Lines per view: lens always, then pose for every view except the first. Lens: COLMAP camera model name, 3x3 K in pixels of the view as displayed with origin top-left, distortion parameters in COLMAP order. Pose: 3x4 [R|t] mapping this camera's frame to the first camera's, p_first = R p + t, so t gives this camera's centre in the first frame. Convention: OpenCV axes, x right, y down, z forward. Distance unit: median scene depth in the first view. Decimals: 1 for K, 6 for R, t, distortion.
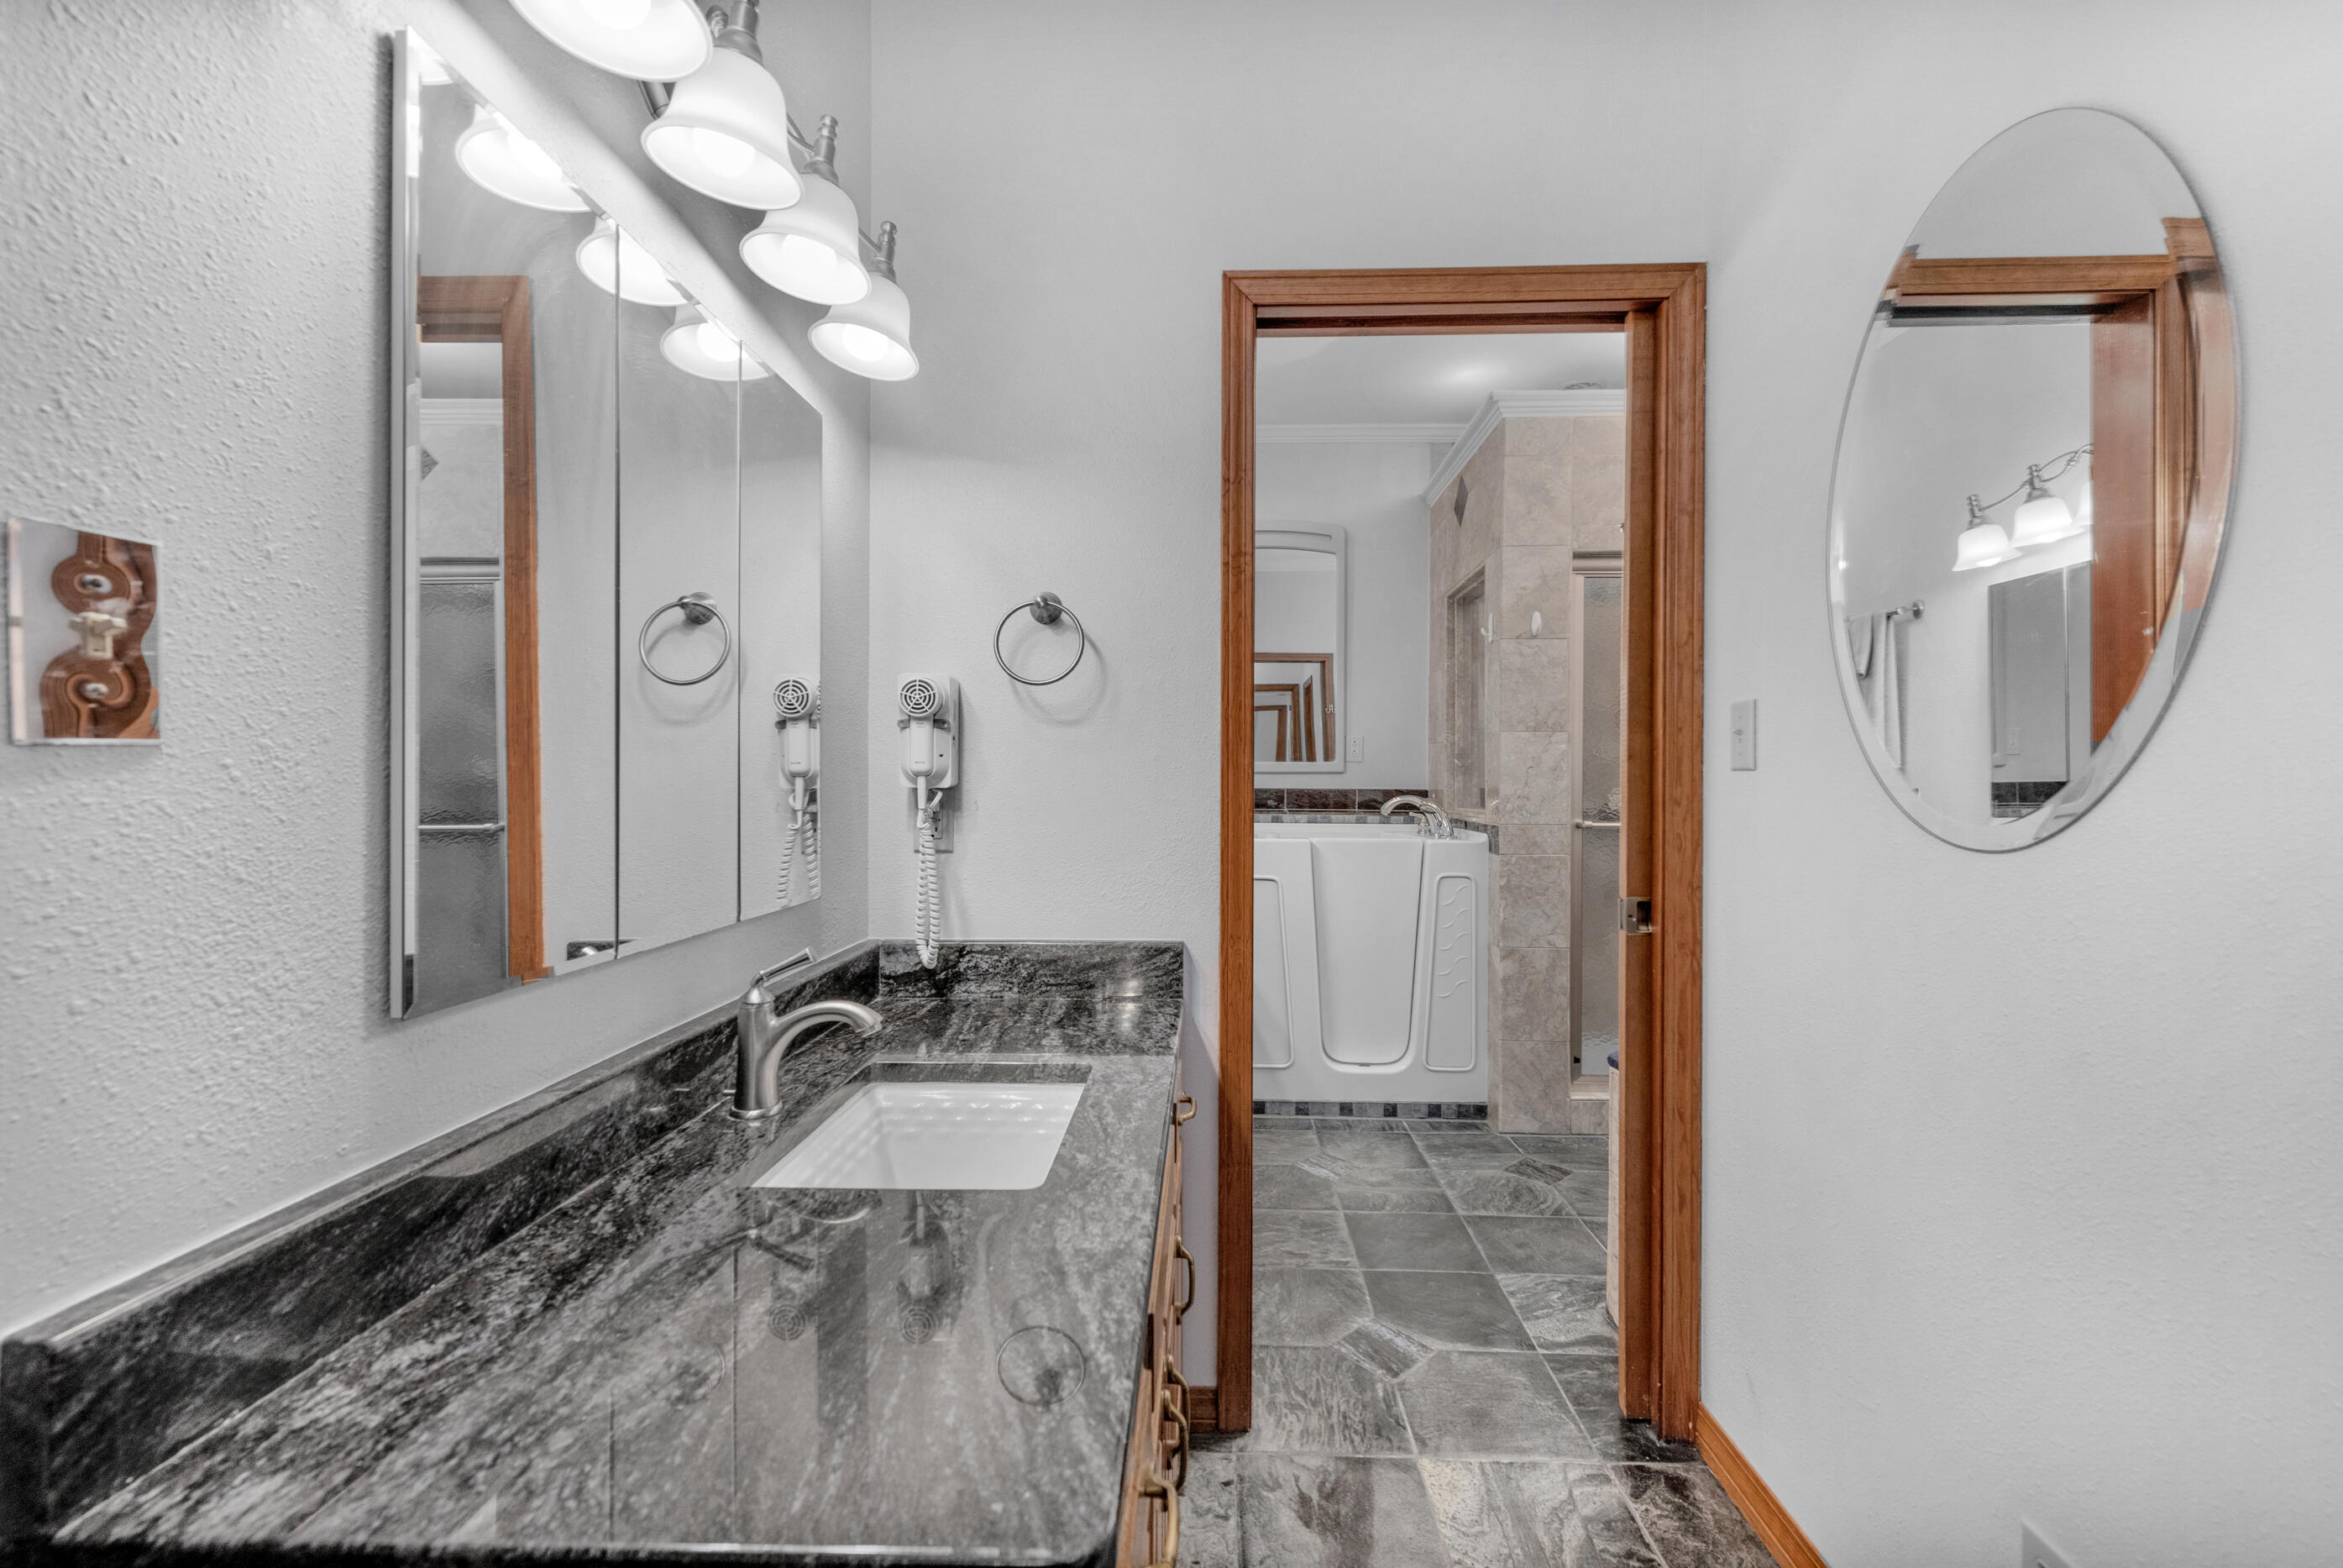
lens RADIAL K [[972.9, 0, 1185.4], [0, 972.9, 778.7], [0, 0, 1]] dist [0.010912, -0.001807]
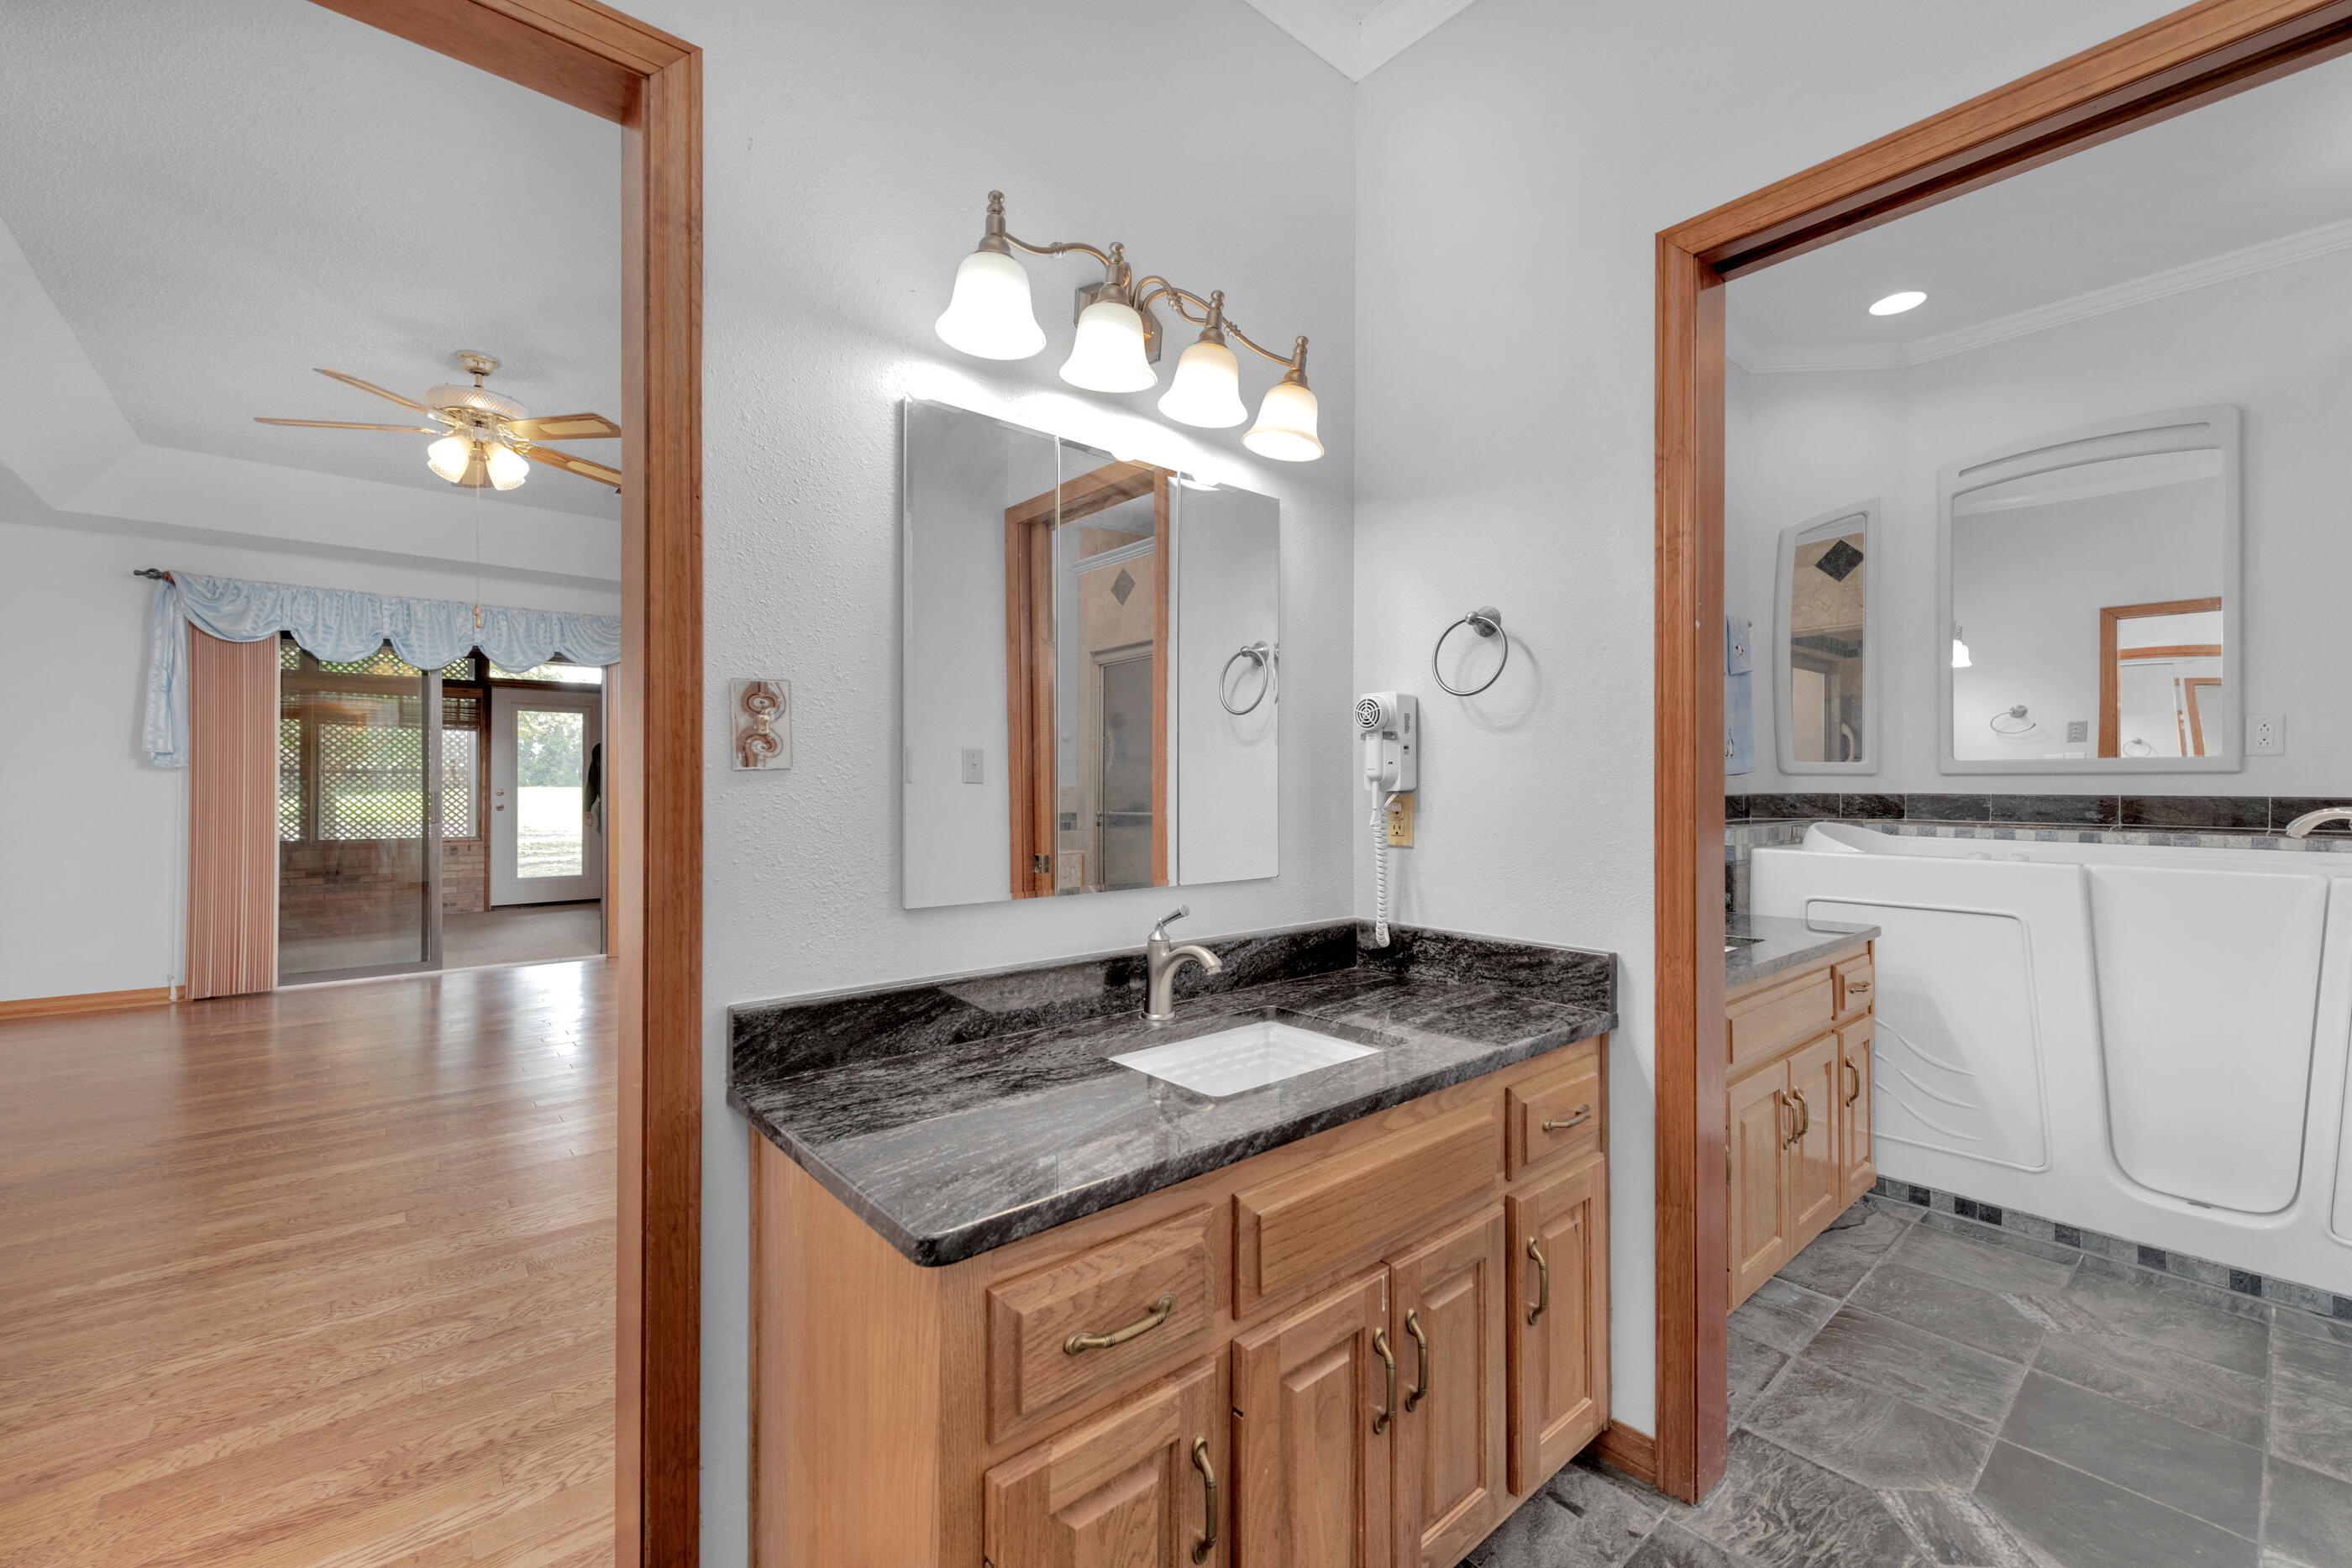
lens RADIAL K [[976.5, 0, 1177.7], [0, 976.5, 776.3], [0, 0, 1]] dist [0.010912, -0.001807]
pose [[0.685011, -0.008326, -0.728485, 0.350155], [0.003400, 0.999960, -0.008233, 0.000945], [0.728525, 0.003163, 0.685012, 0.027414]]
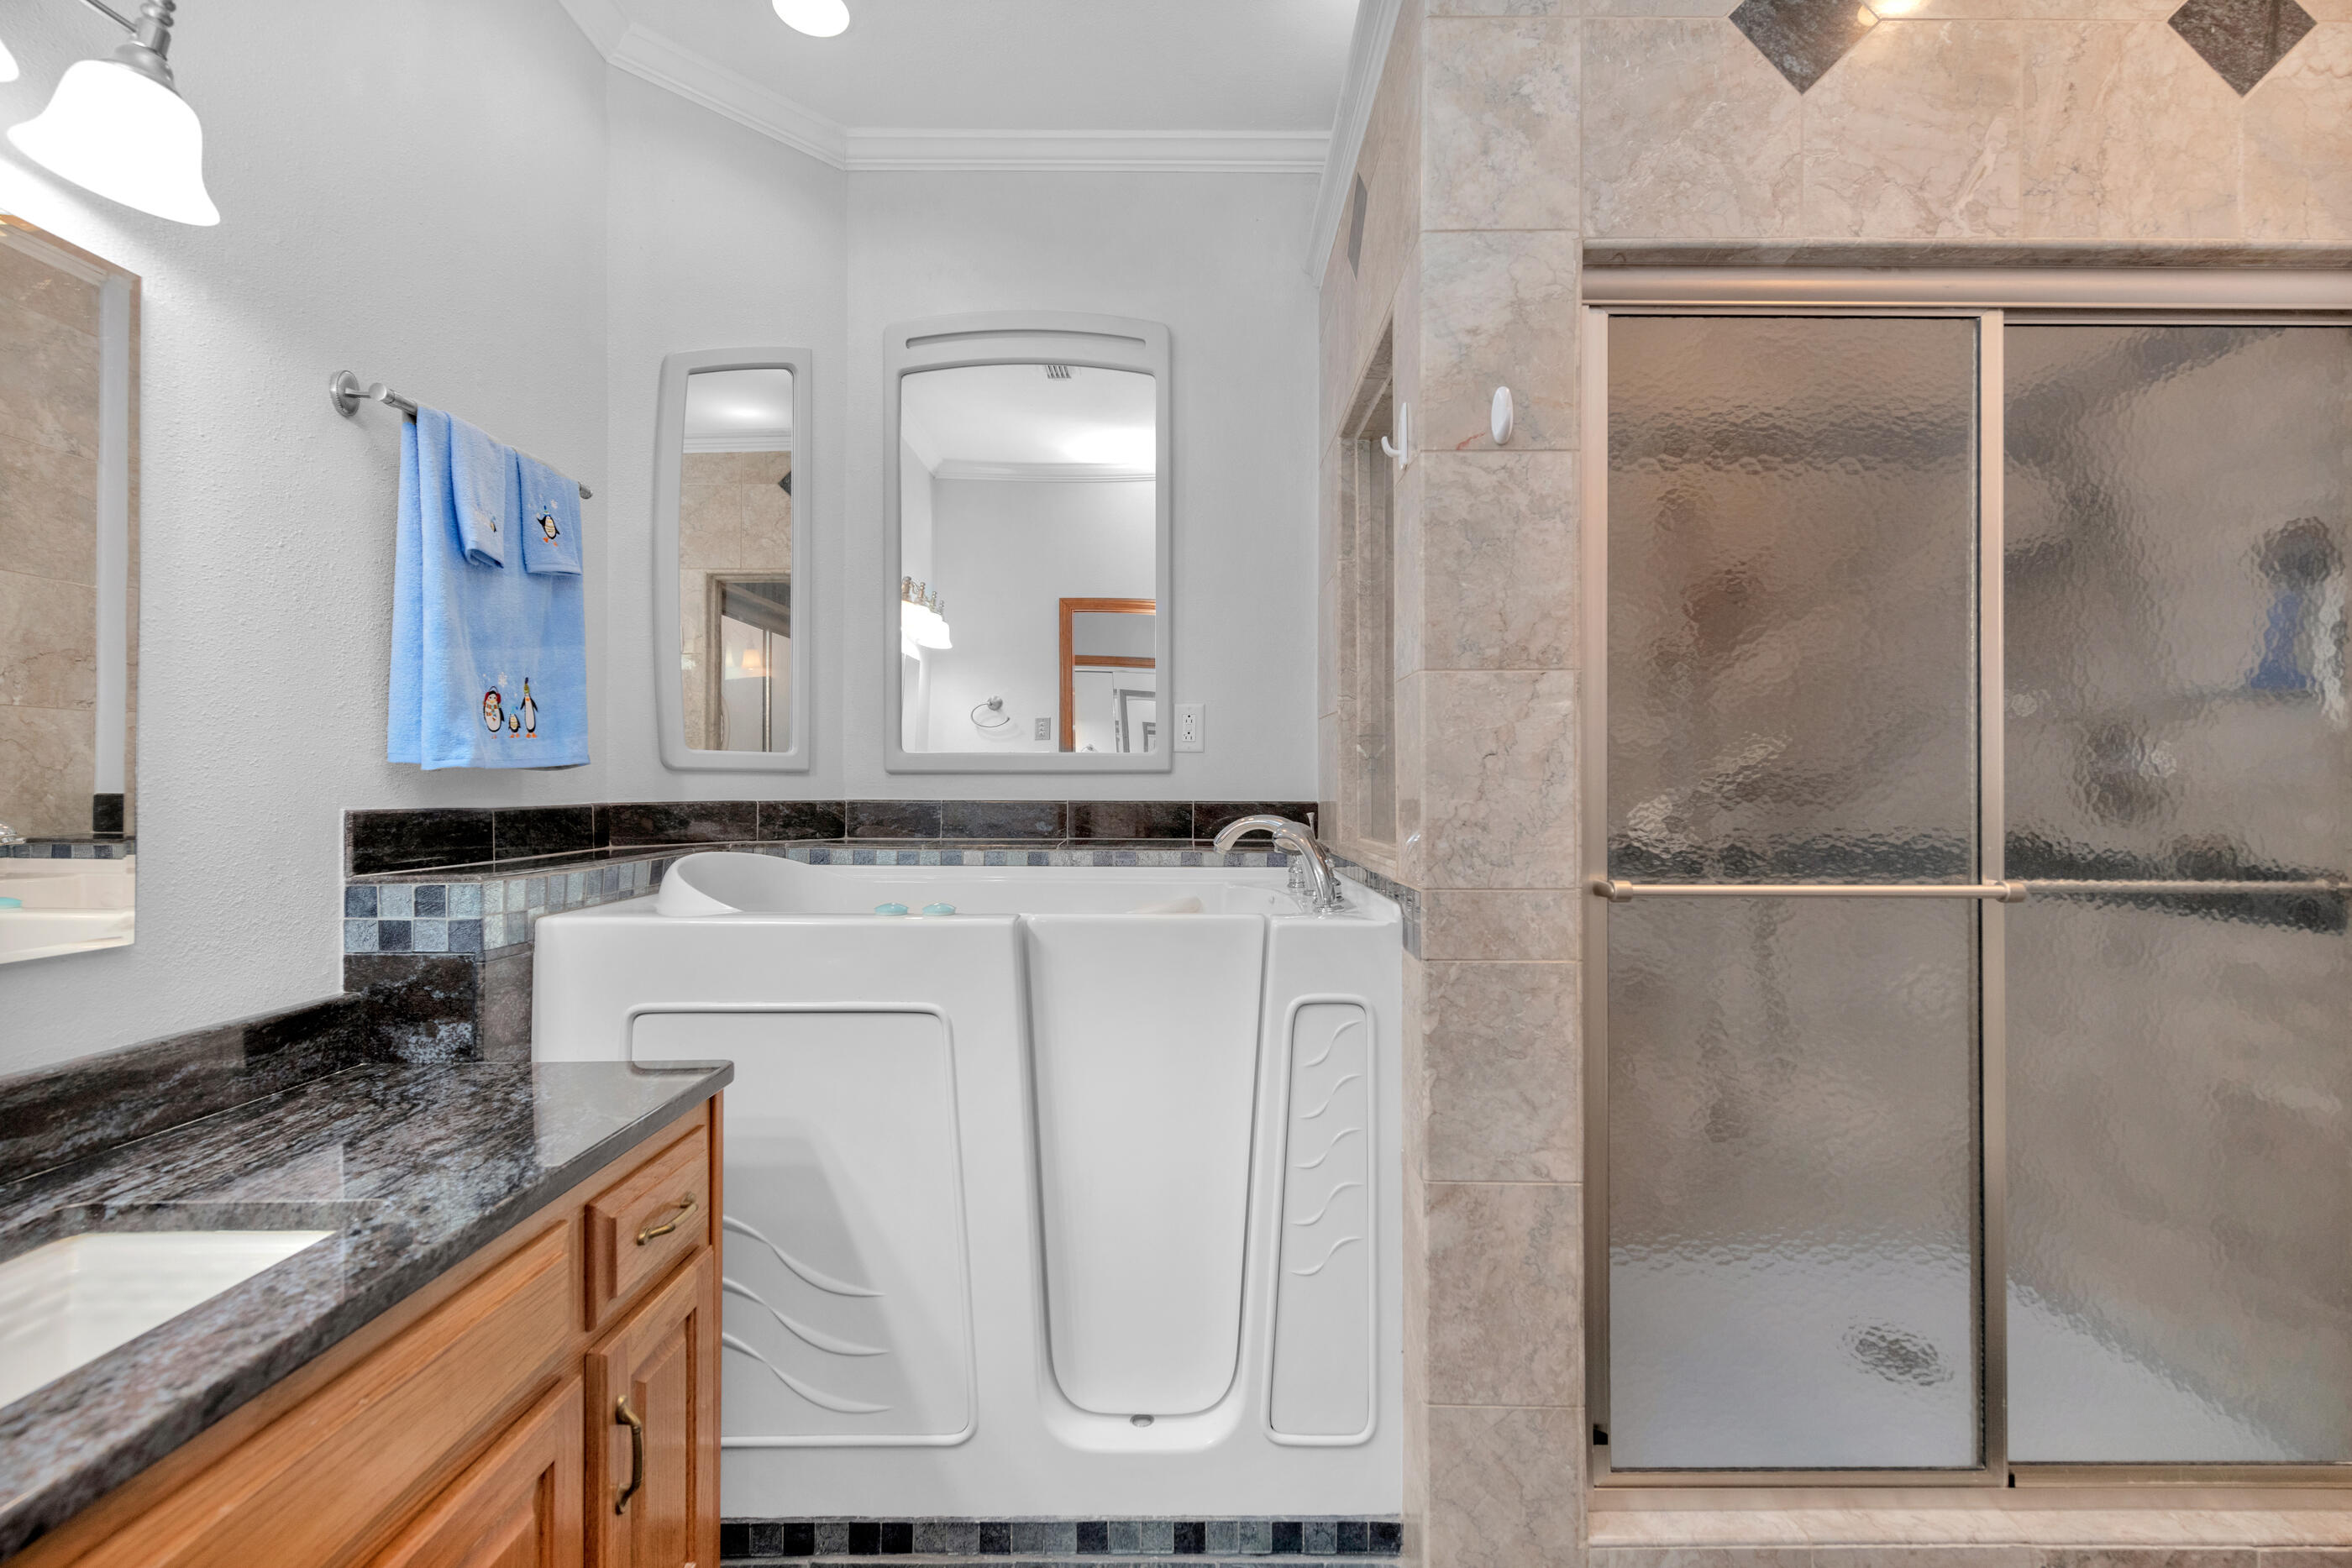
lens RADIAL K [[1064.3, 0, 1244.3], [0, 1064.3, 776.2], [0, 0, 1]] dist [0.013785, -0.003940]
pose [[0.994896, -0.006134, 0.100715, 0.319626], [0.006327, 0.999979, -0.001598, -0.003931], [-0.100703, 0.002227, 0.994914, 0.874834]]
